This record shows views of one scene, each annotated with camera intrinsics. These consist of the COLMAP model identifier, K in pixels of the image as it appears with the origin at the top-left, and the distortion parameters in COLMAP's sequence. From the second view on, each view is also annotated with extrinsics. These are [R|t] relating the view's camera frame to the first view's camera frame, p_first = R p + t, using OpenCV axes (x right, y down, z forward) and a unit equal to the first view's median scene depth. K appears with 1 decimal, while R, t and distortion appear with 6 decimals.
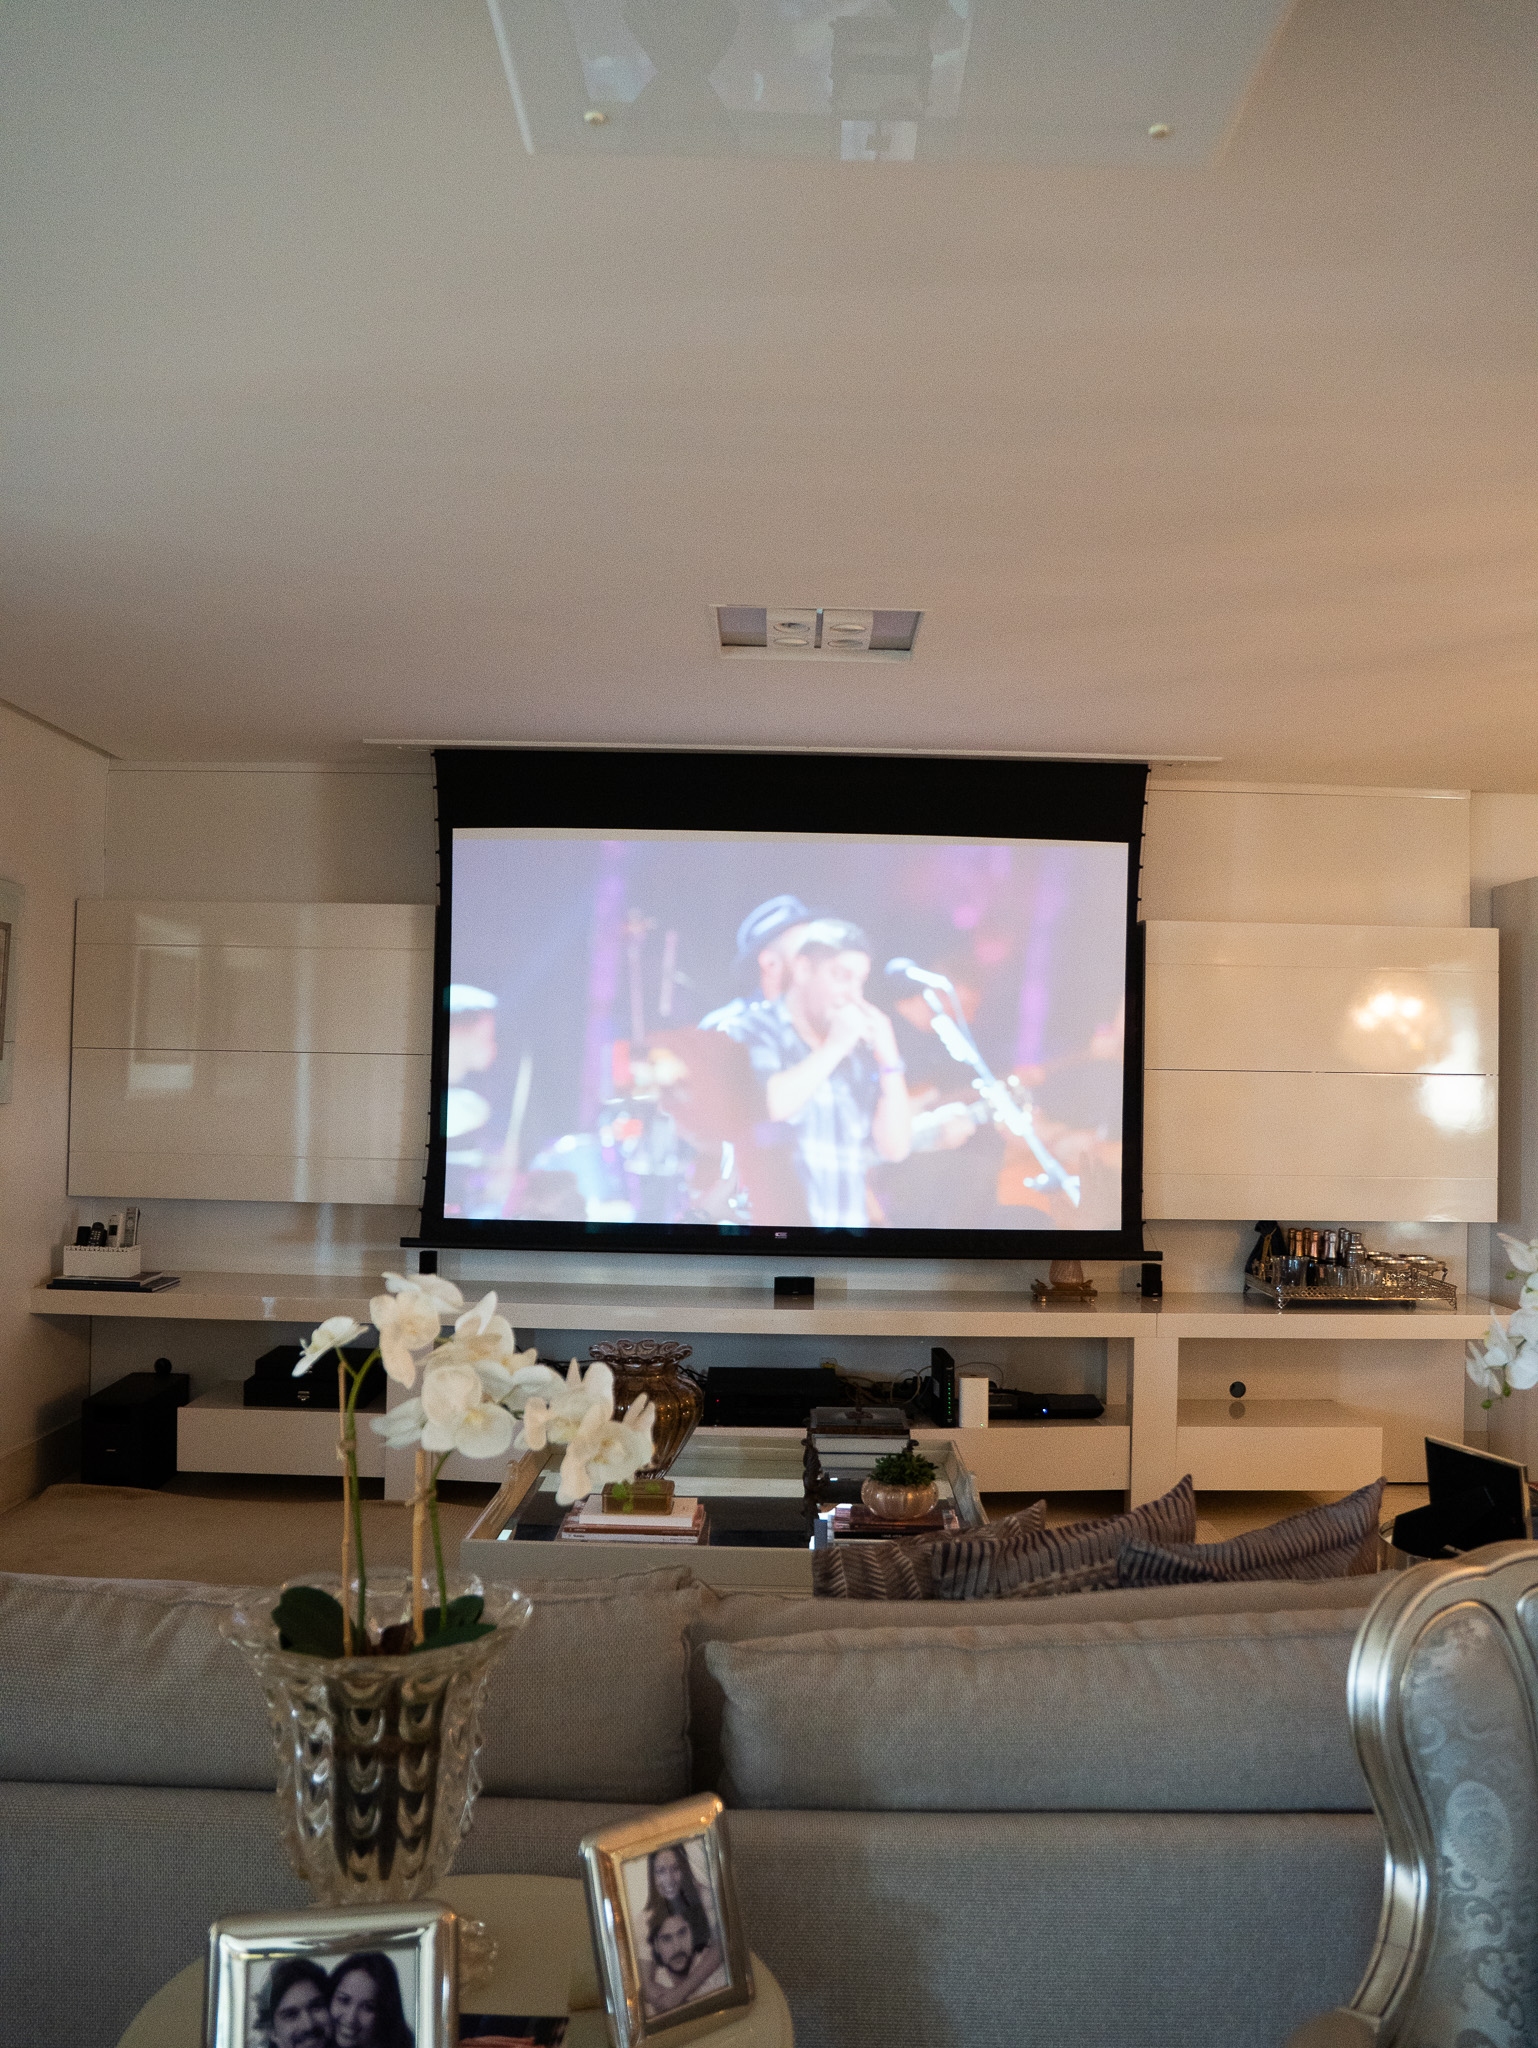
lens RADIAL K [[1716.6, 0, 769.0], [0, 1716.6, 1024.0], [0, 0, 1]] dist [-0.153735, 0.117228]
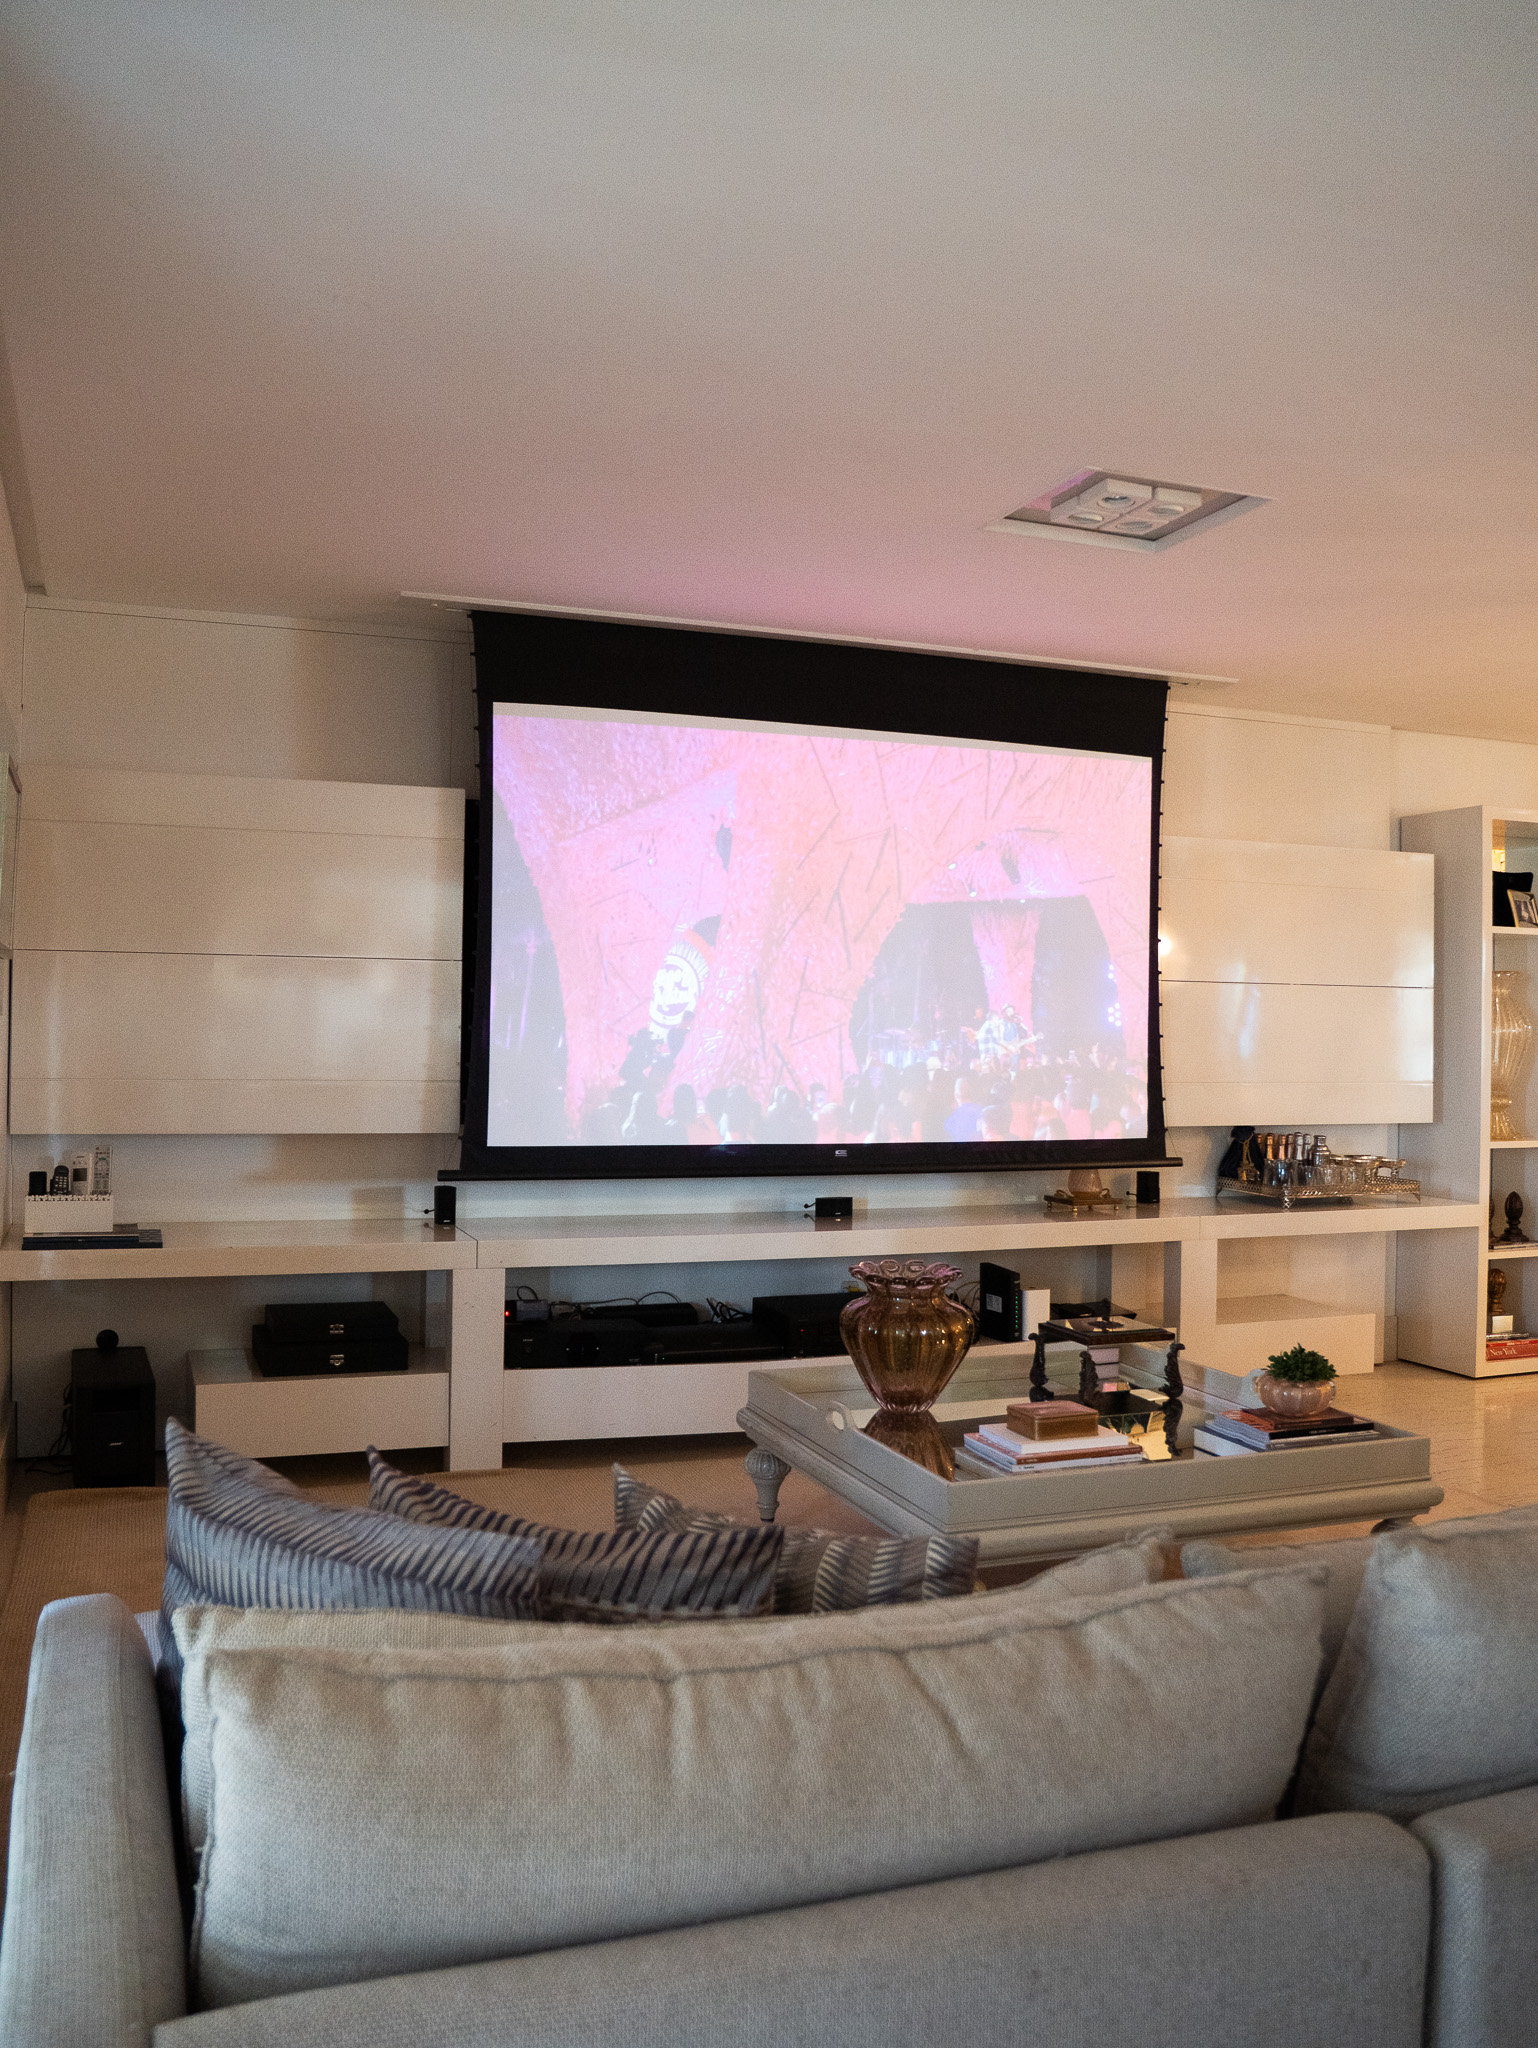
lens RADIAL K [[1716.6, 0, 769.0], [0, 1716.6, 1024.0], [0, 0, 1]] dist [-0.153735, 0.117228]
pose [[0.935840, -0.005088, 0.352388, -0.360220], [-0.006251, 0.999499, 0.031033, 0.022590], [-0.352370, -0.031245, 0.935339, 0.126958]]
